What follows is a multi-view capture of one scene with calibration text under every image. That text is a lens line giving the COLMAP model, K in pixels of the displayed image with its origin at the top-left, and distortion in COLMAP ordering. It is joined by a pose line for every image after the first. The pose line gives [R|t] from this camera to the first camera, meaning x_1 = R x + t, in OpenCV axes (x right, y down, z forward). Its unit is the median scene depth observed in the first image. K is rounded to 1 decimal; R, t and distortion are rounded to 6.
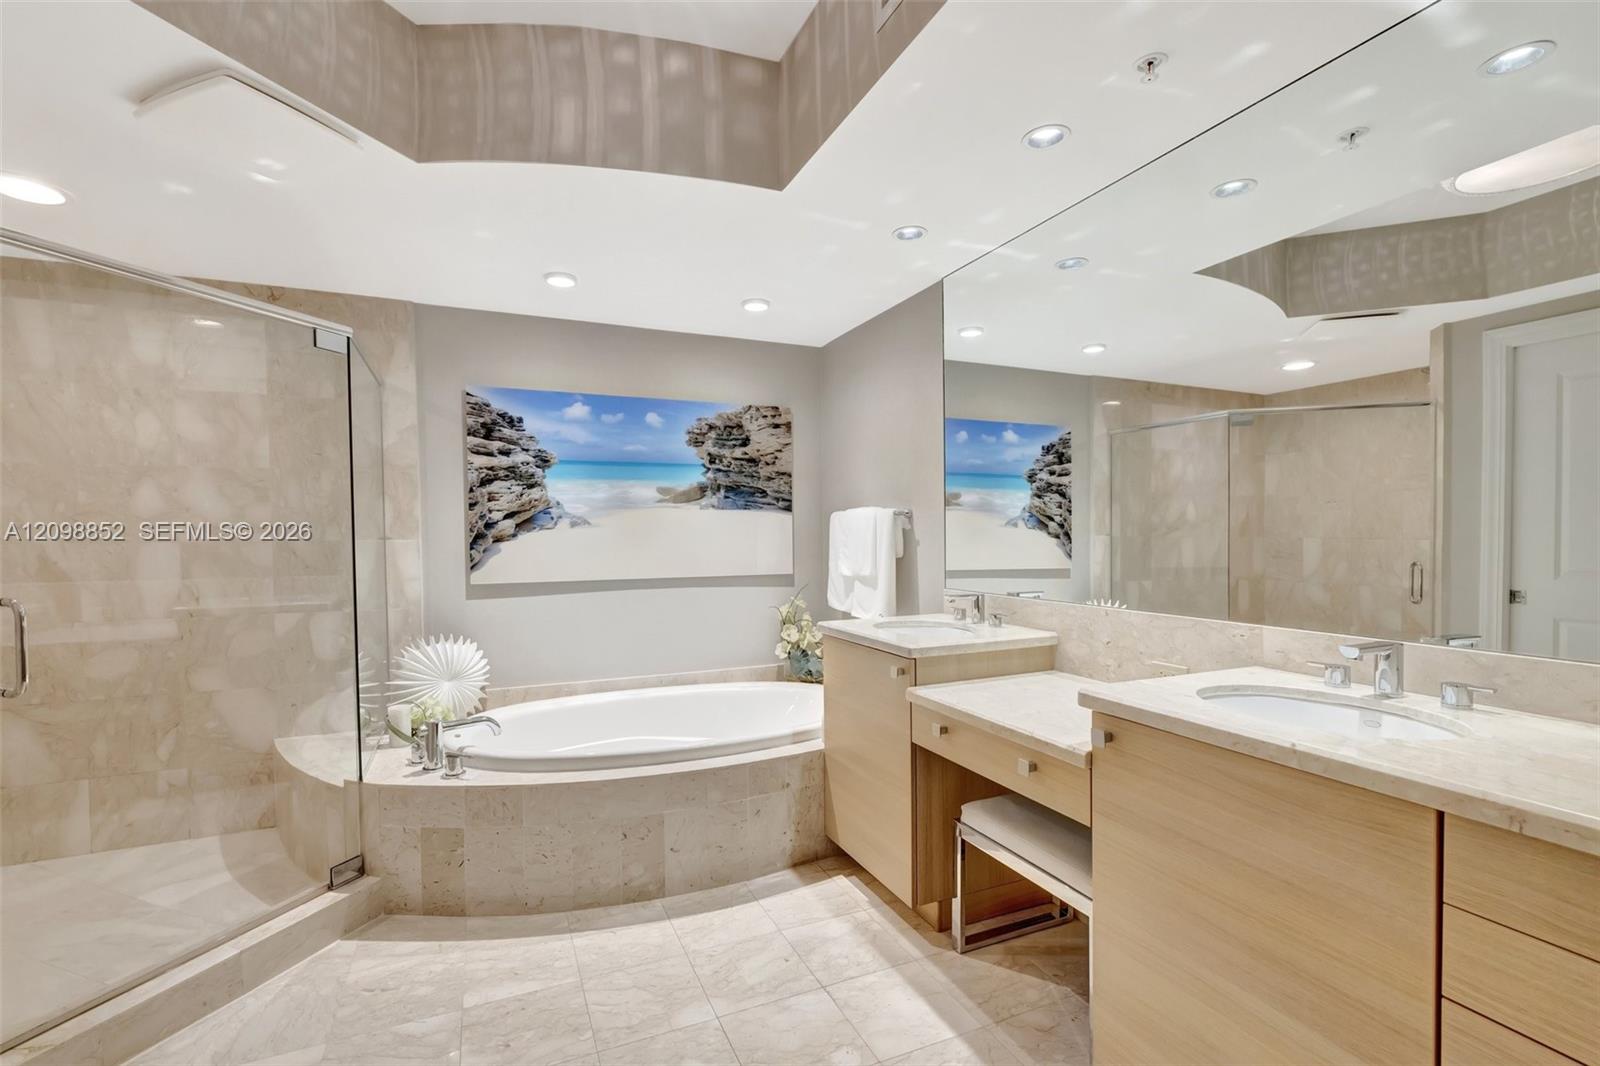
lens RADIAL K [[677.4, 0, 798.7], [0, 677.4, 528.5], [0, 0, 1]] dist [0.000373, 0.000436]
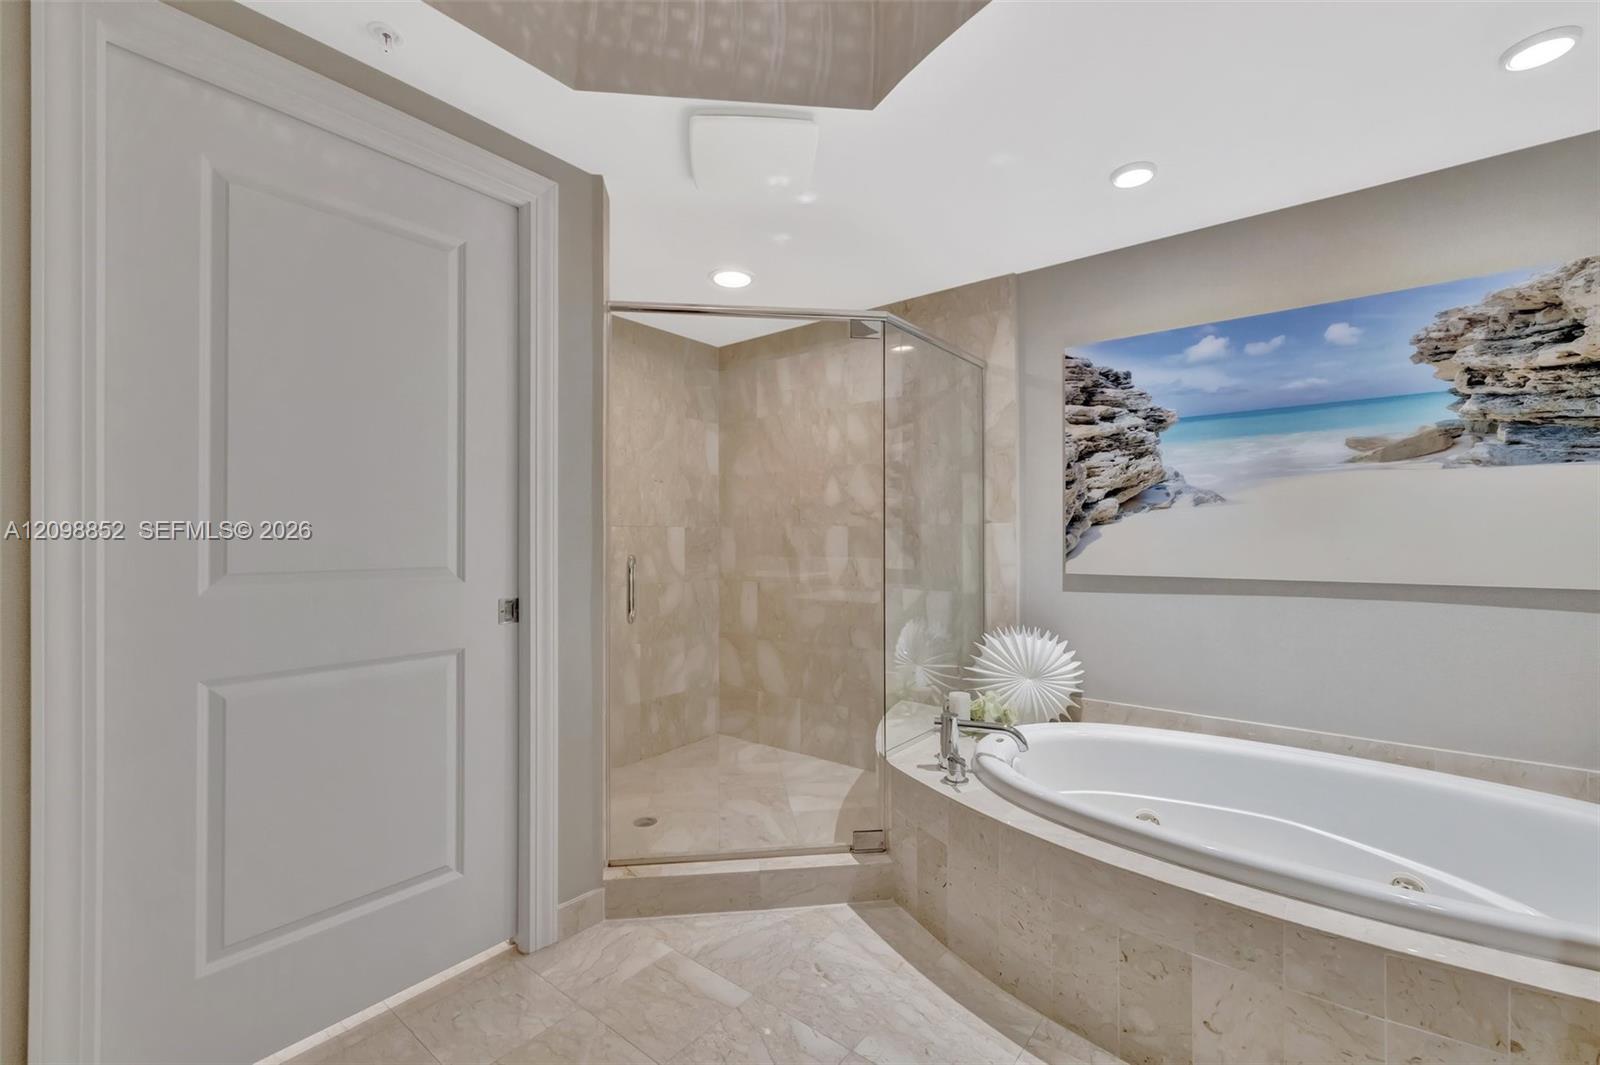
lens RADIAL K [[677.4, 0, 798.7], [0, 677.4, 528.0], [0, 0, 1]] dist [0.000373, 0.000436]
pose [[0.465671, -0.006530, -0.884934, 0.124064], [0.007513, 0.999966, -0.003425, 0.022957], [0.884926, -0.005053, 0.465704, 0.276869]]
